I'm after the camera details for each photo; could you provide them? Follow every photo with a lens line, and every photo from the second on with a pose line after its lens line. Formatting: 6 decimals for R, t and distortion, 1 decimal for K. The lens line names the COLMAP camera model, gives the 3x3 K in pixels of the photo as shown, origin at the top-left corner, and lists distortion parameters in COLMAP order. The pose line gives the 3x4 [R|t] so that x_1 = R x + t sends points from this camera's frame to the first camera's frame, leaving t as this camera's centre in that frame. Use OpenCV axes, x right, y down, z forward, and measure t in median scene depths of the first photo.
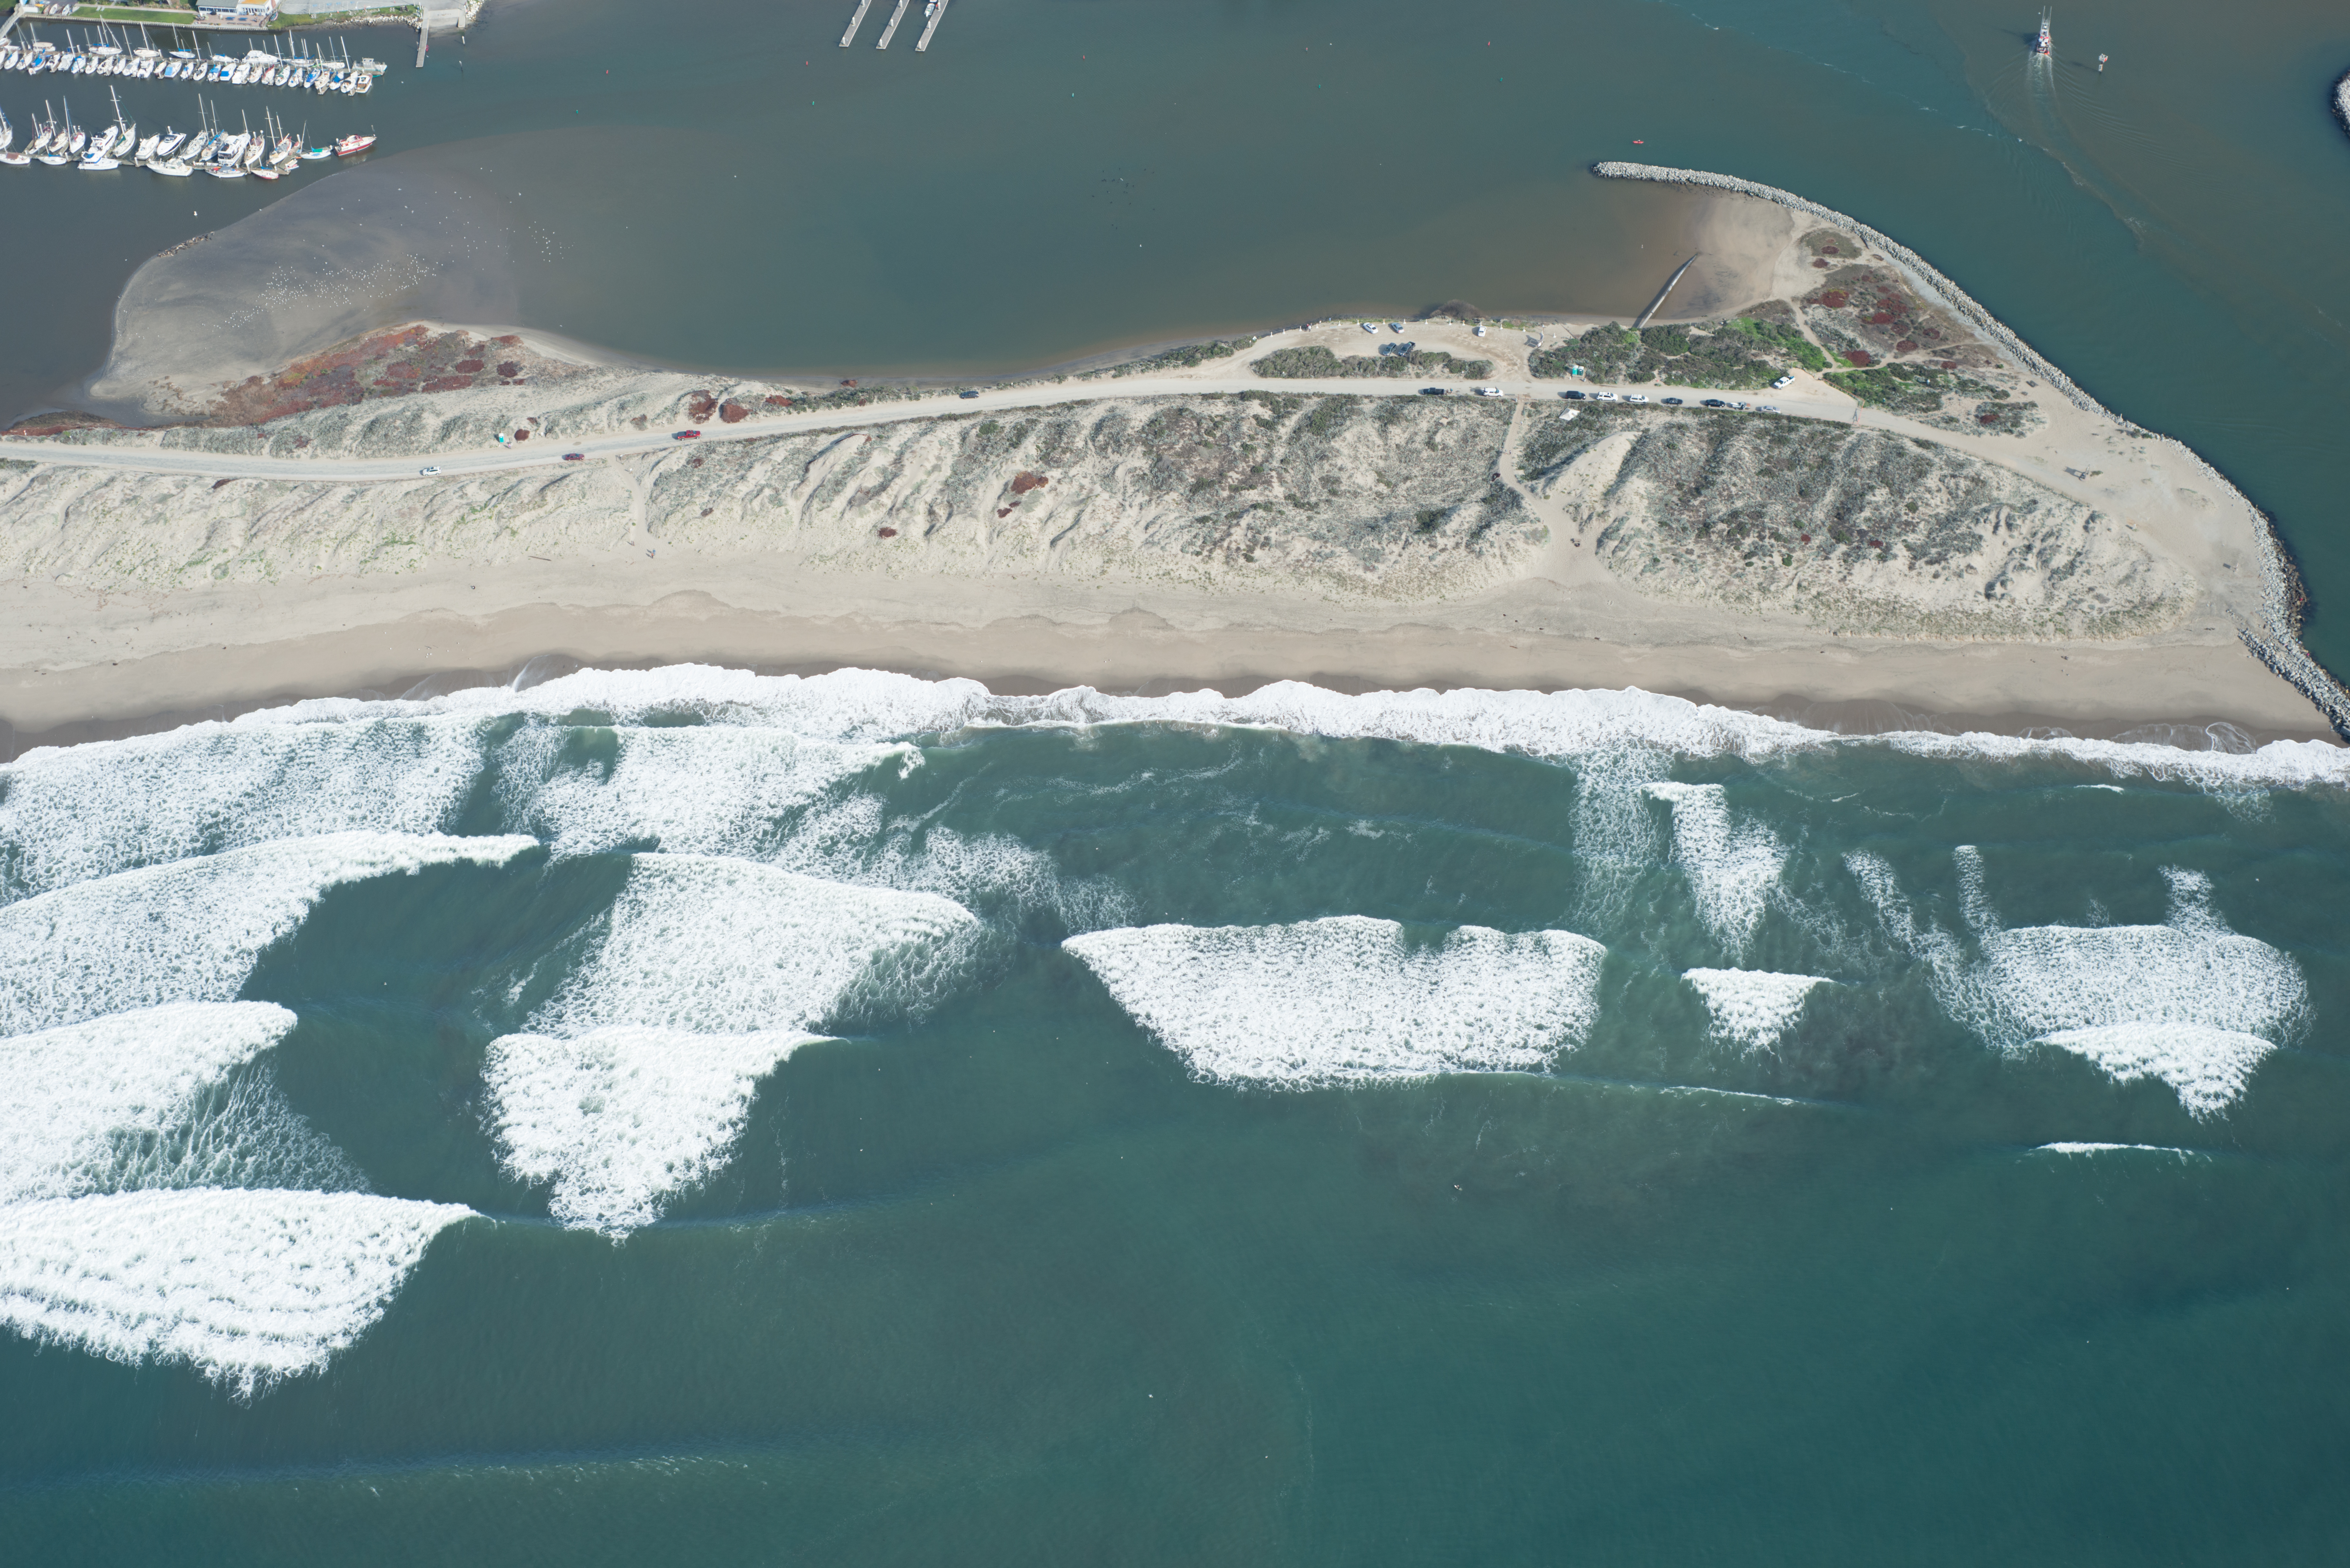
lens RADIAL K [[3356.0, 0, 1175.0], [0, 3356.0, 784.0], [0, 0, 1]] dist [-0.016008, 0.038200]
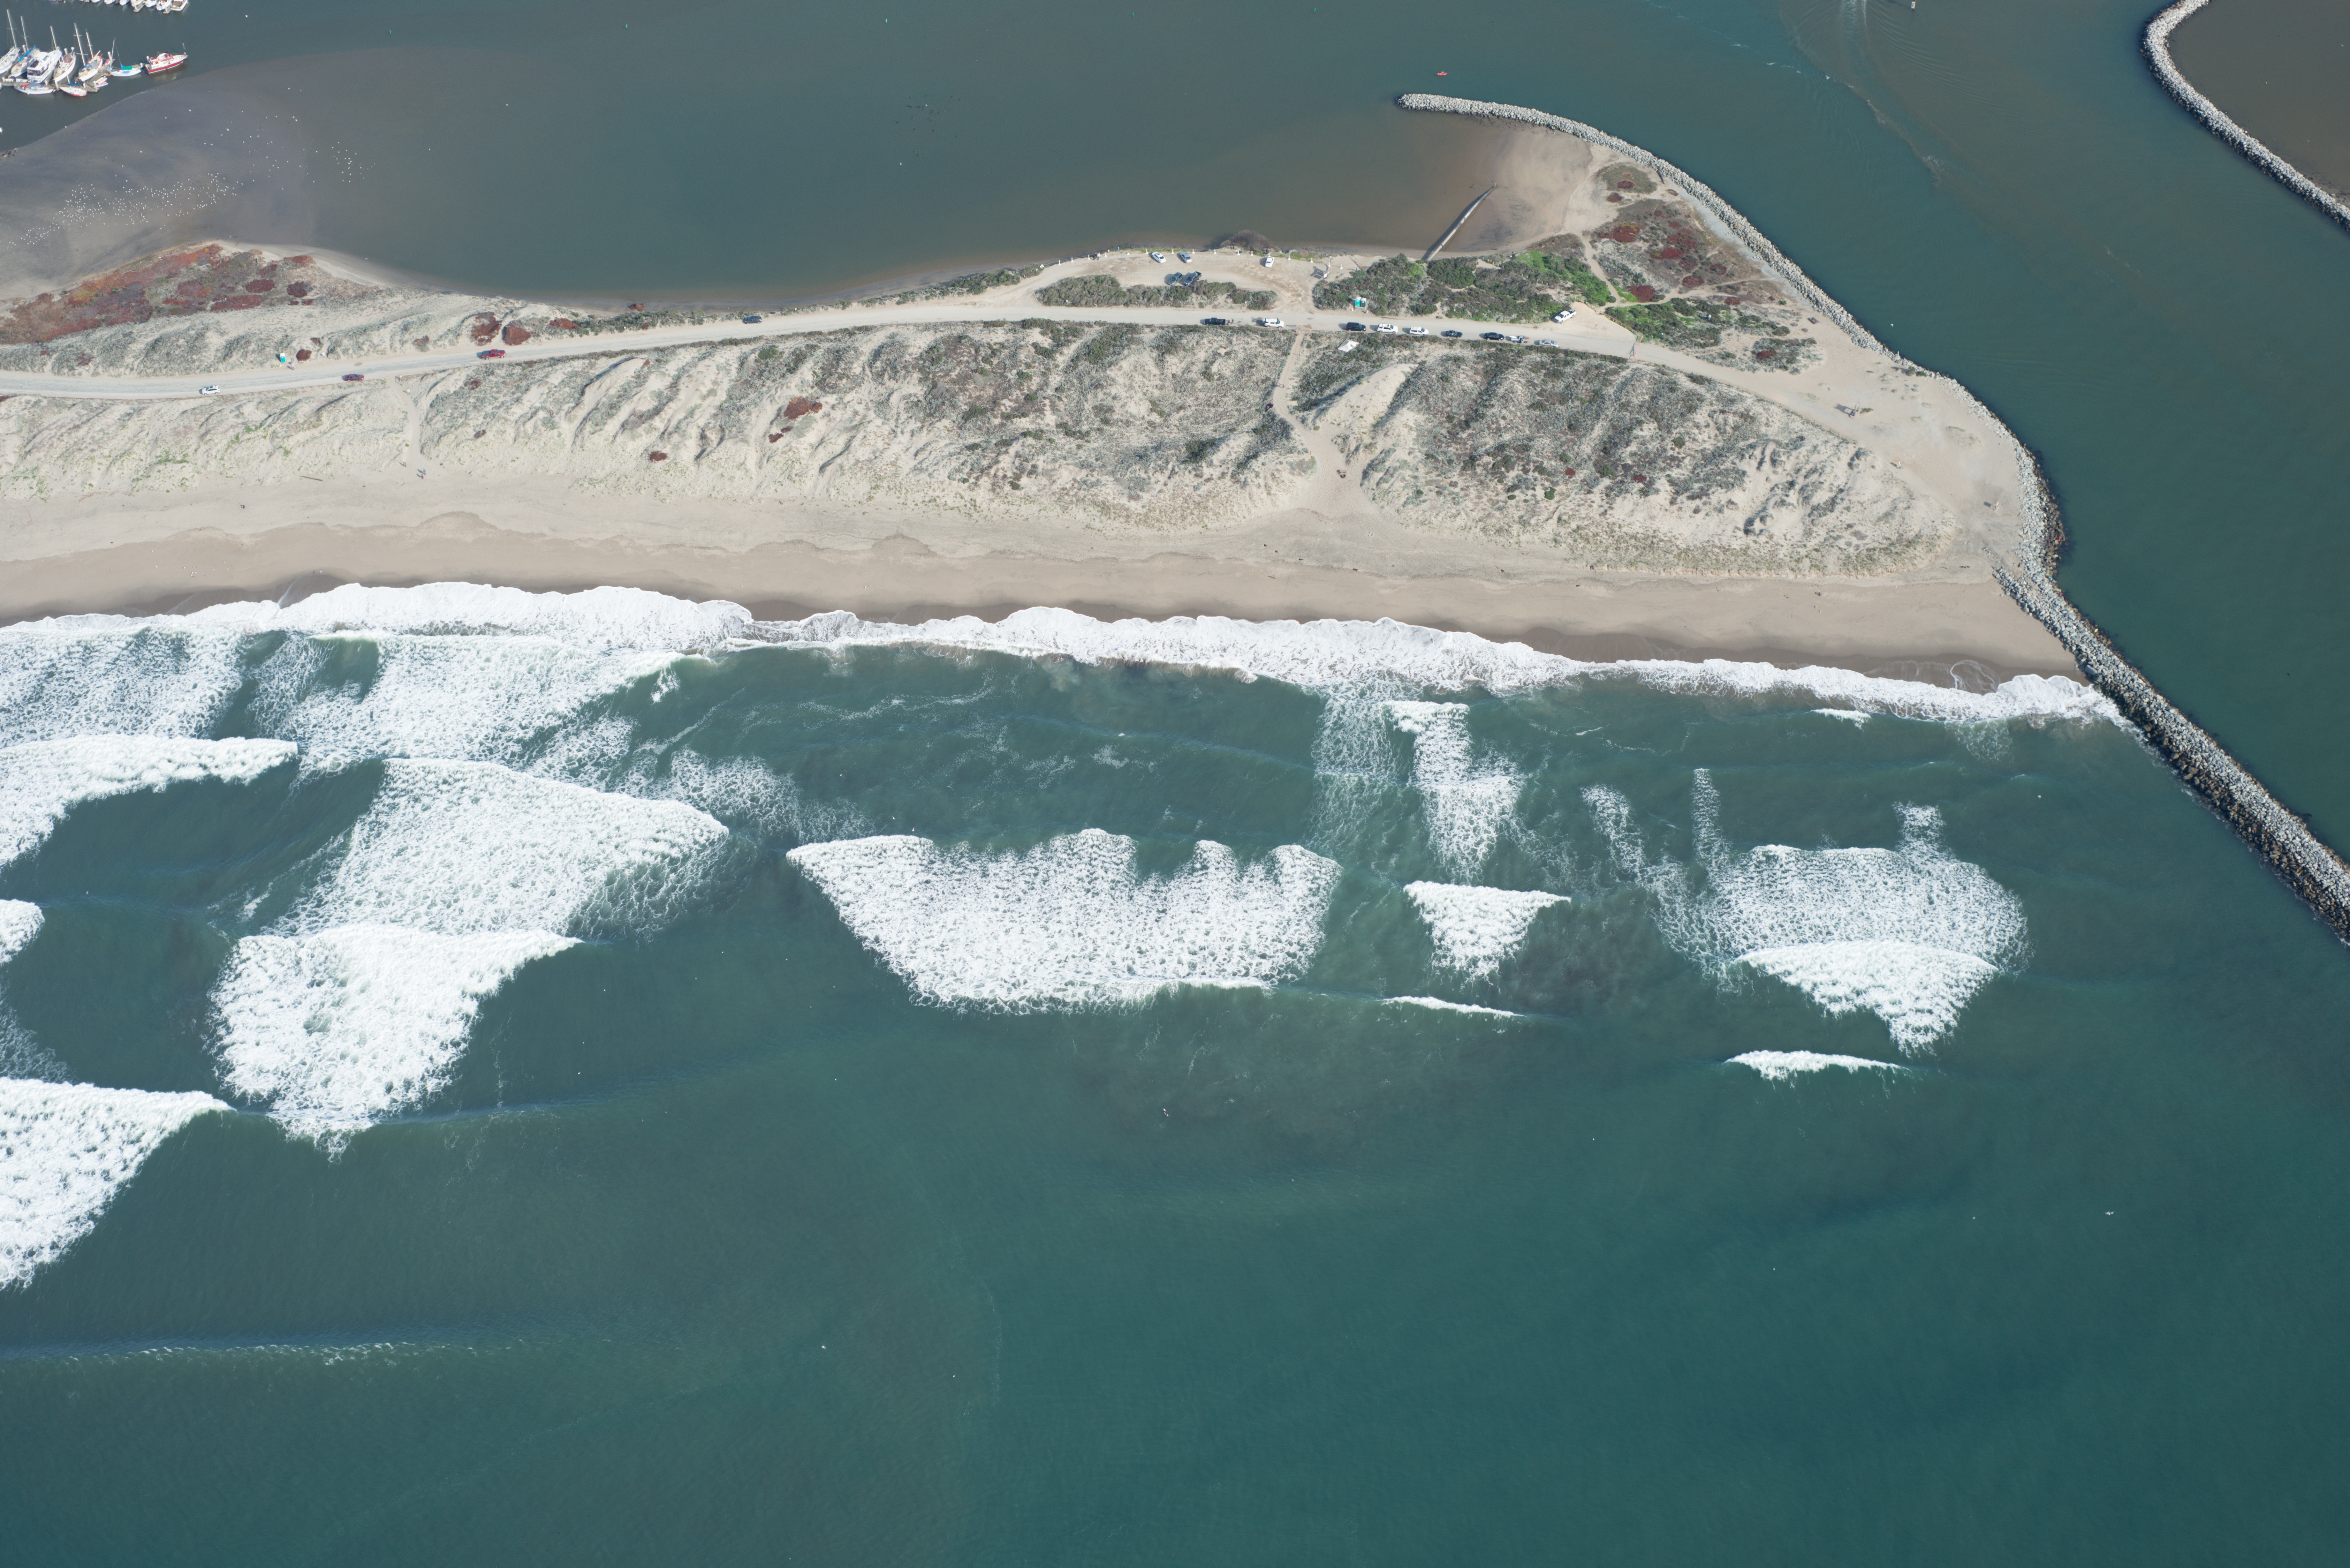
lens RADIAL K [[3356.0, 0, 1175.0], [0, 3356.0, 784.0], [0, 0, 1]] dist [-0.016008, 0.038200]
pose [[0.999938, 0.010917, 0.002370, 0.066028], [-0.010962, 0.999741, 0.019948, 0.001250], [-0.002151, -0.019973, 0.999798, -0.004601]]
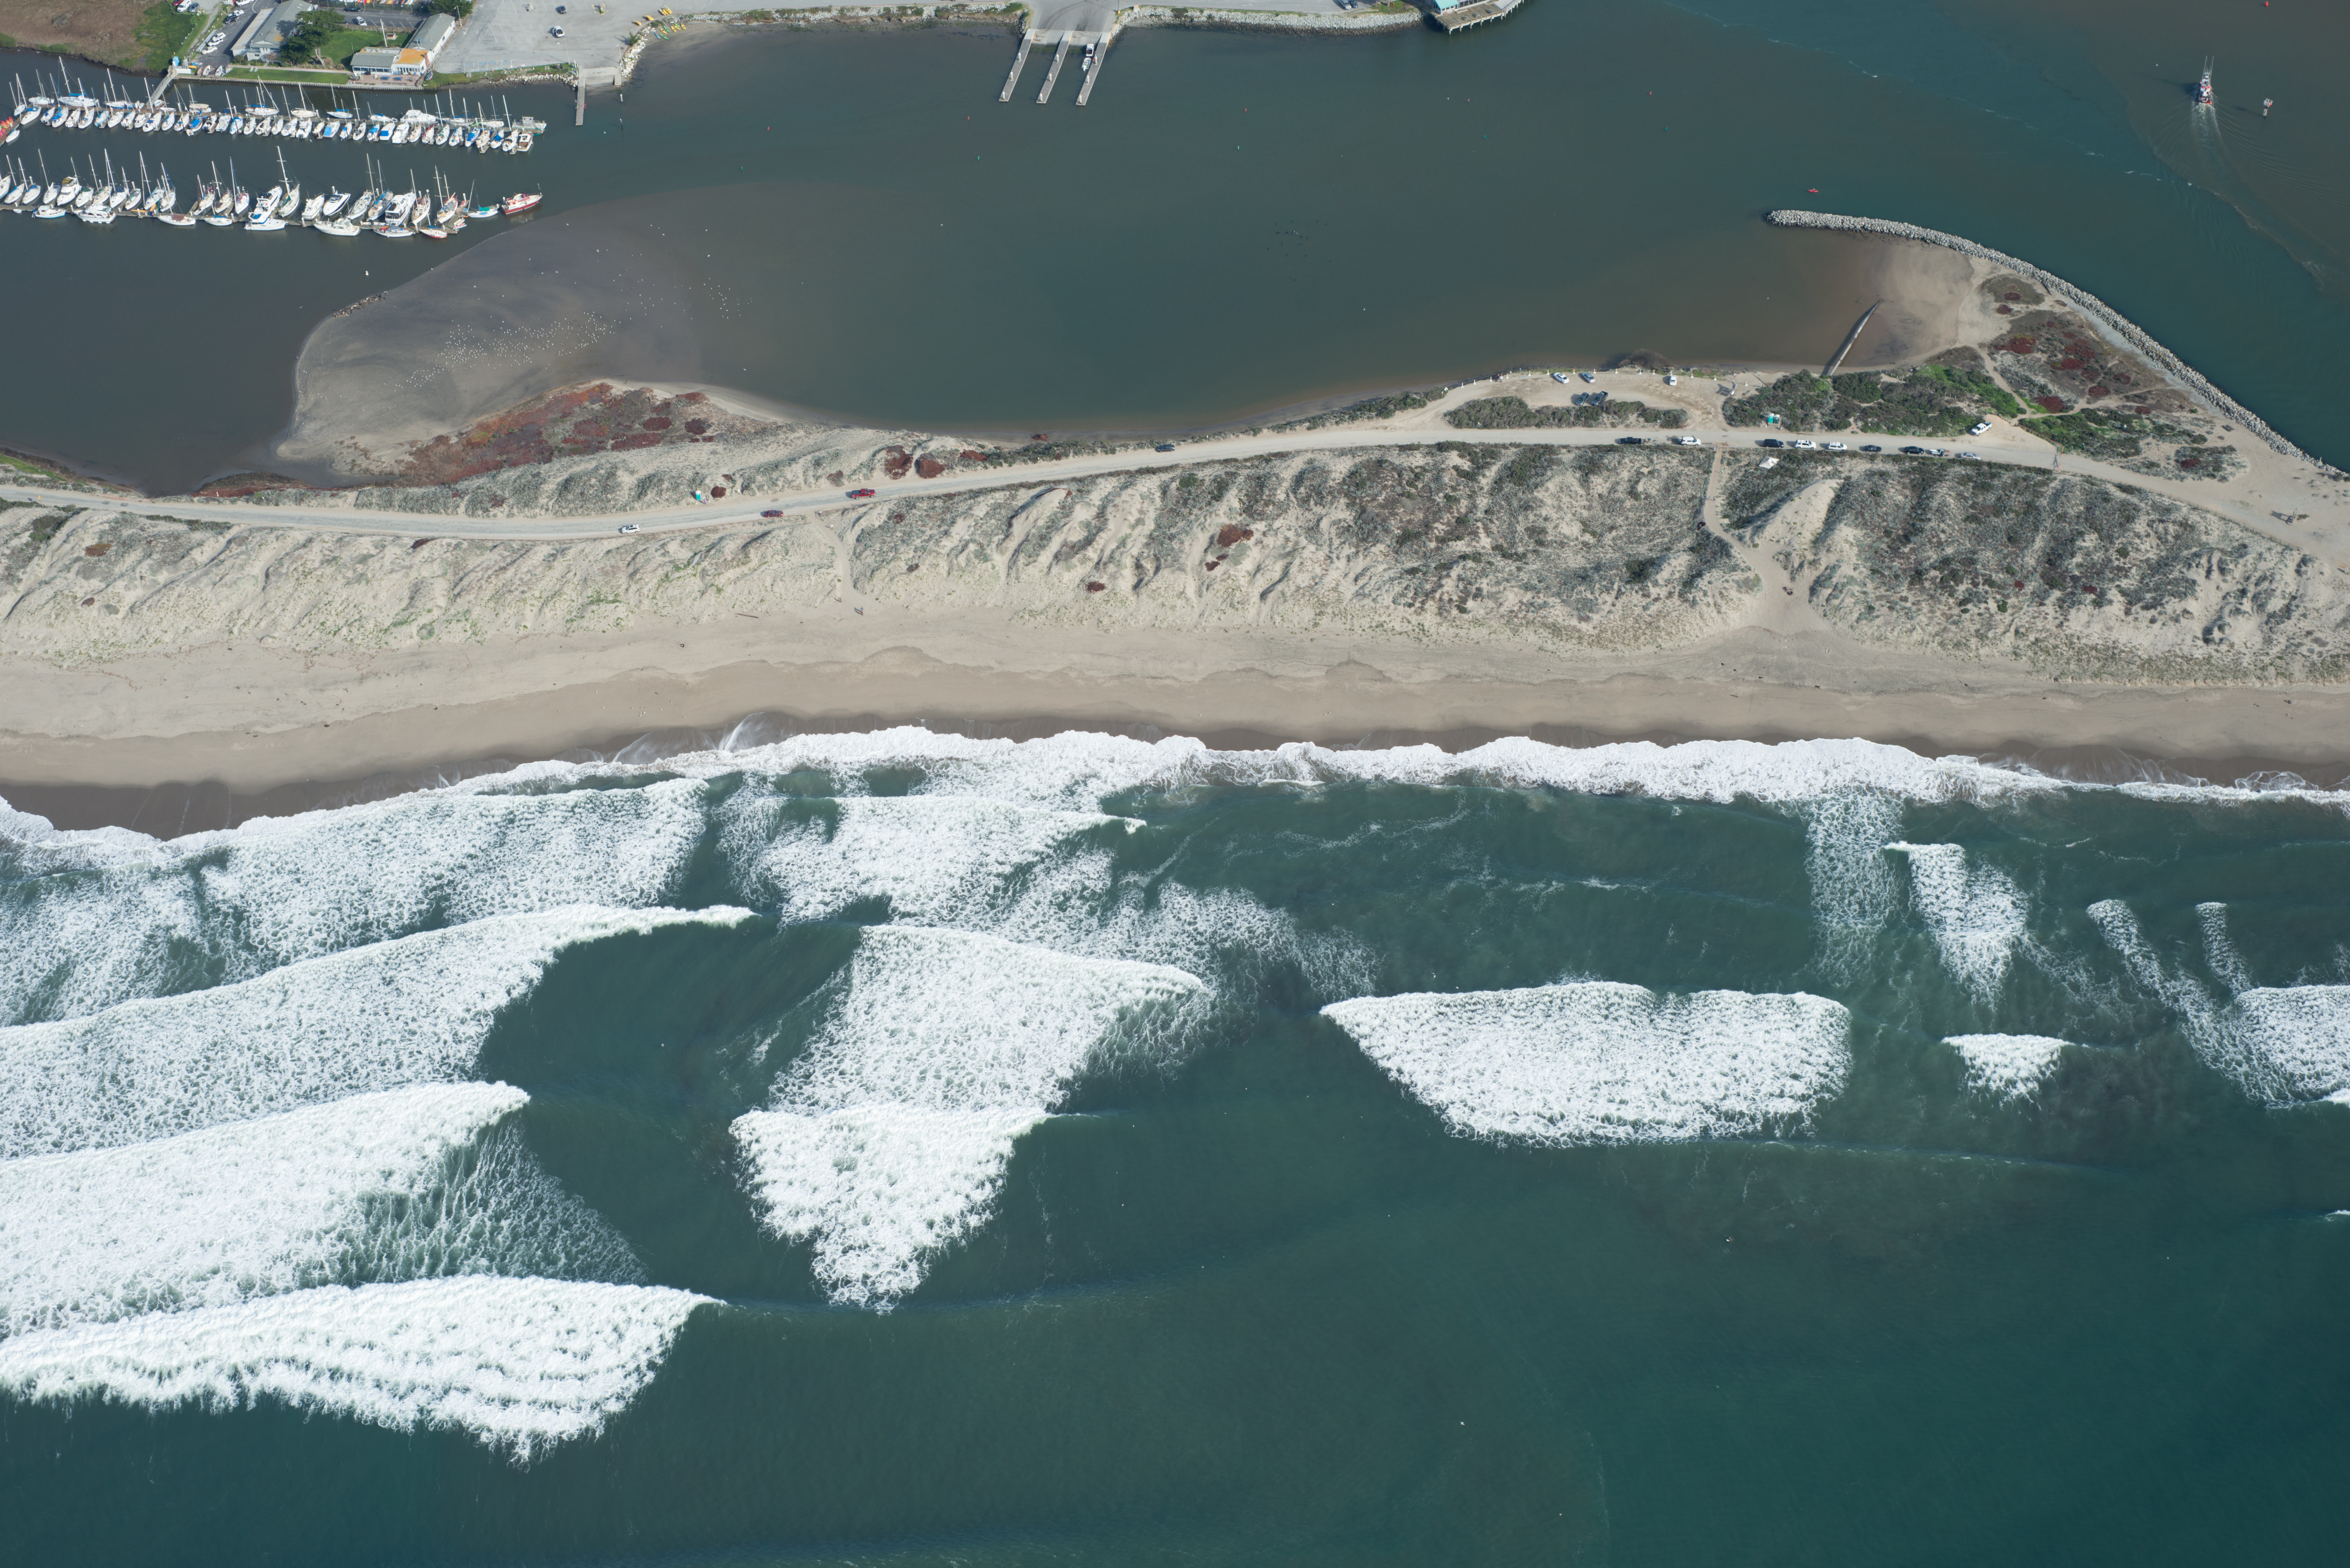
lens RADIAL K [[3356.0, 0, 1175.0], [0, 3356.0, 784.0], [0, 0, 1]] dist [-0.016008, 0.038200]
pose [[0.999949, -0.009036, 0.004421, -0.065686], [0.009101, 0.999846, -0.015019, -0.001135], [-0.004285, 0.015059, 0.999877, 0.003747]]
